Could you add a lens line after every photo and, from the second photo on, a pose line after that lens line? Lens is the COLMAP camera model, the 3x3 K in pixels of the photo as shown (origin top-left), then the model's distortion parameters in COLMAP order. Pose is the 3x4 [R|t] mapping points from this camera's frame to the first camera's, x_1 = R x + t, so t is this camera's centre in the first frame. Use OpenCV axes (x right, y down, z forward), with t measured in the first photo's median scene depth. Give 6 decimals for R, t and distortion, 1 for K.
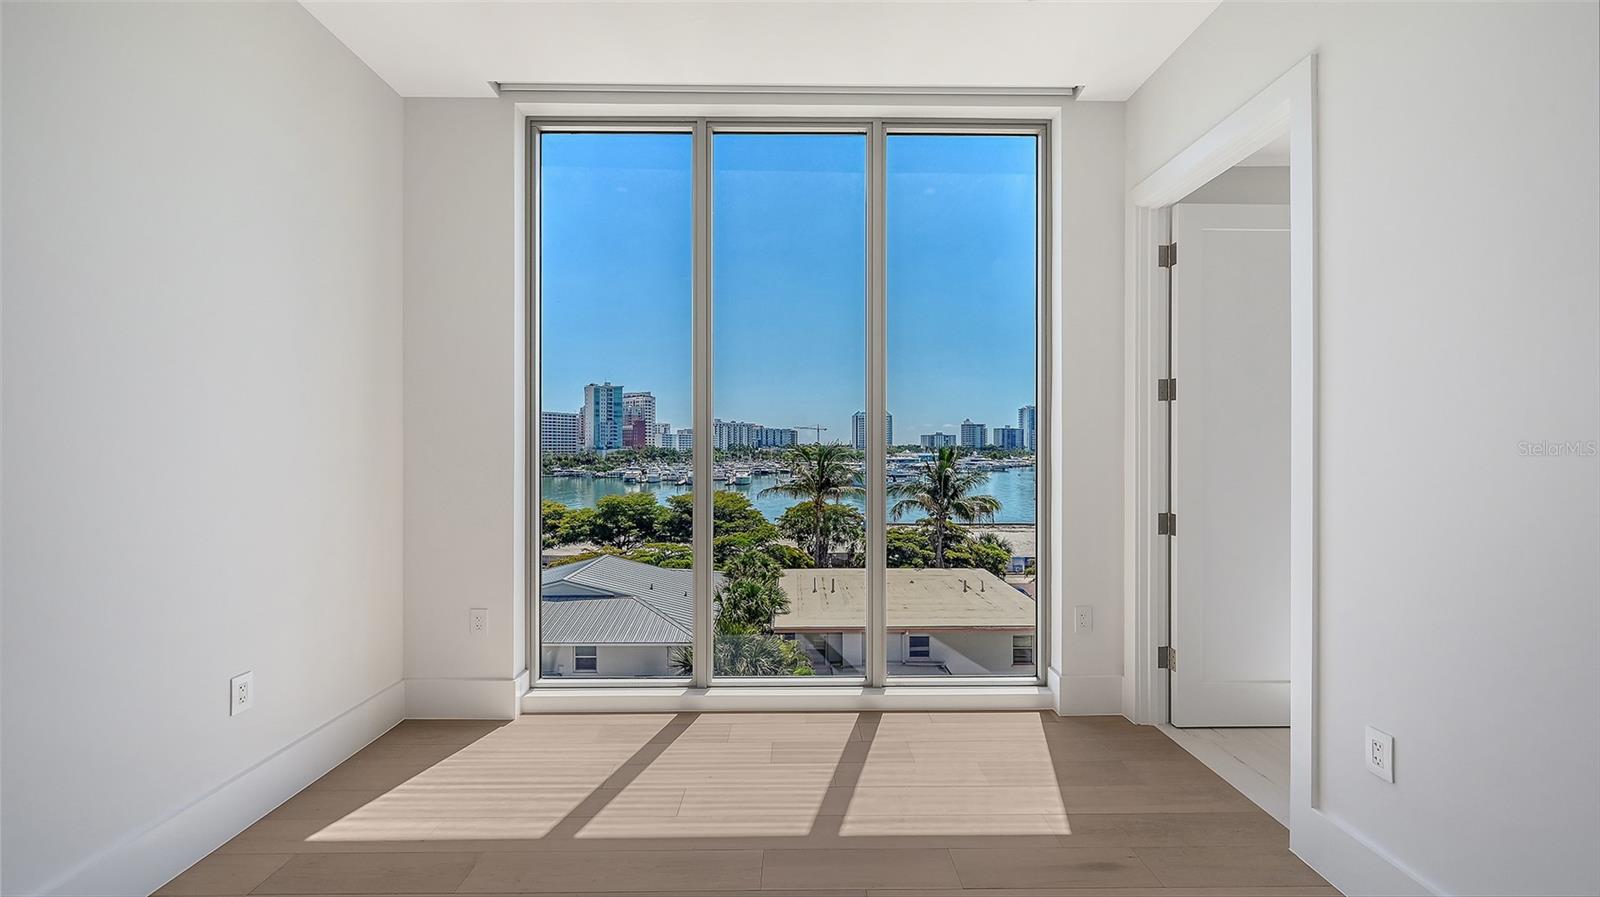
lens RADIAL K [[637.7, 0, 800.0], [0, 637.7, 448.5], [0, 0, 1]] dist [-0.001177, -0.000313]
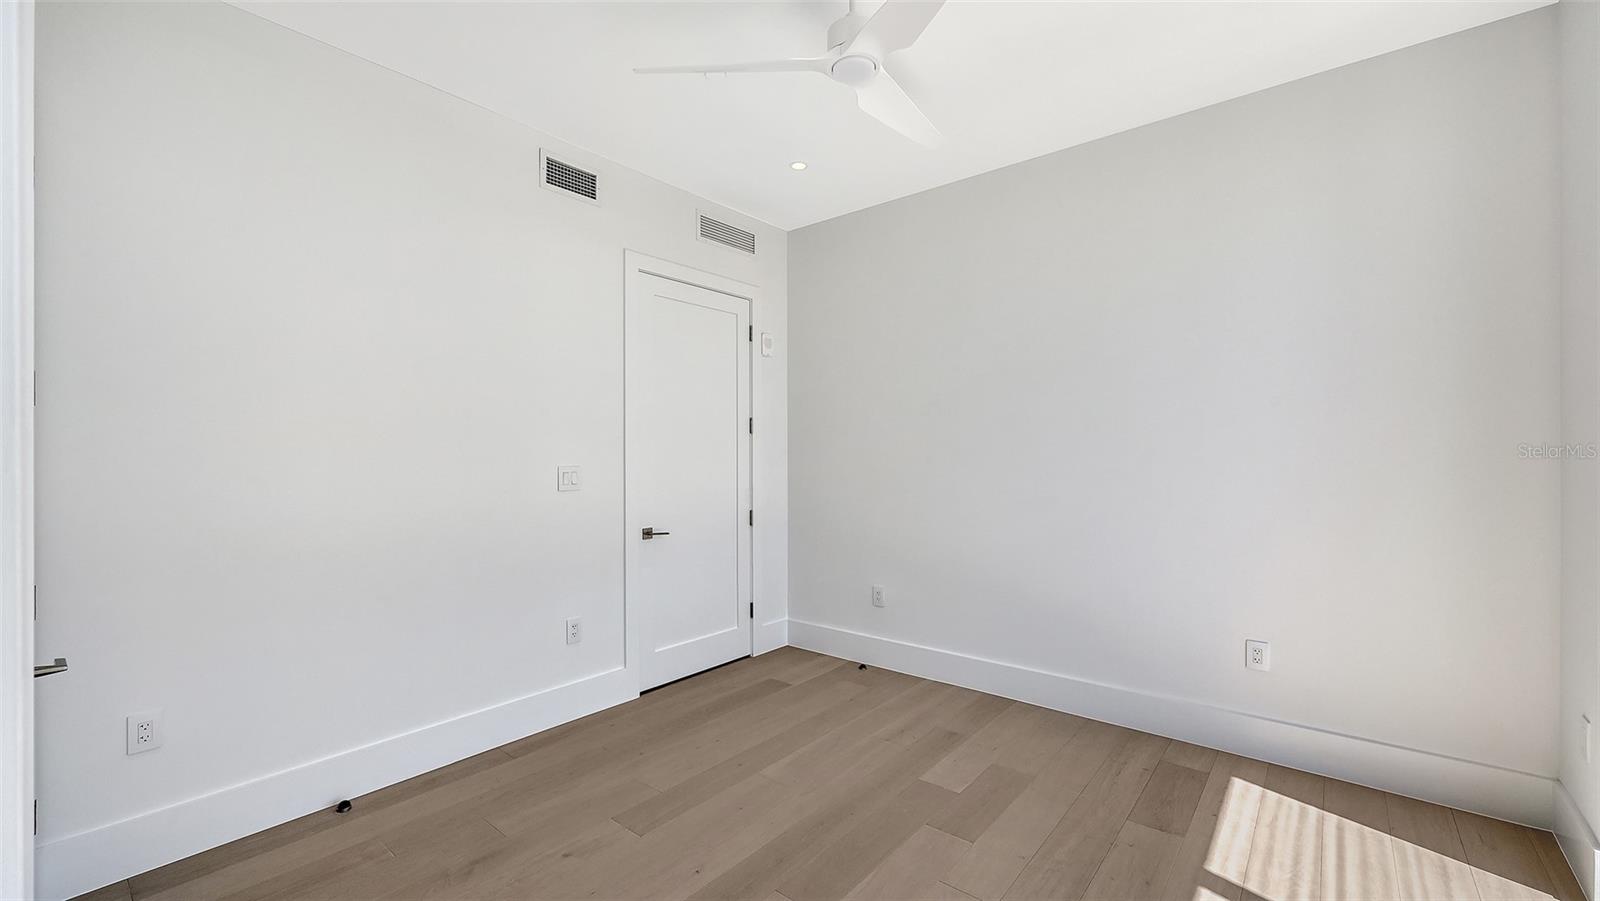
lens RADIAL K [[641.3, 0, 809.5], [0, 641.3, 455.8], [0, 0, 1]] dist [0.000013, -0.000313]
pose [[-0.636794, -0.001597, -0.771032, 0.481966], [0.000847, 0.999996, -0.002771, -0.017052], [0.771034, -0.002417, -0.636790, 0.742998]]
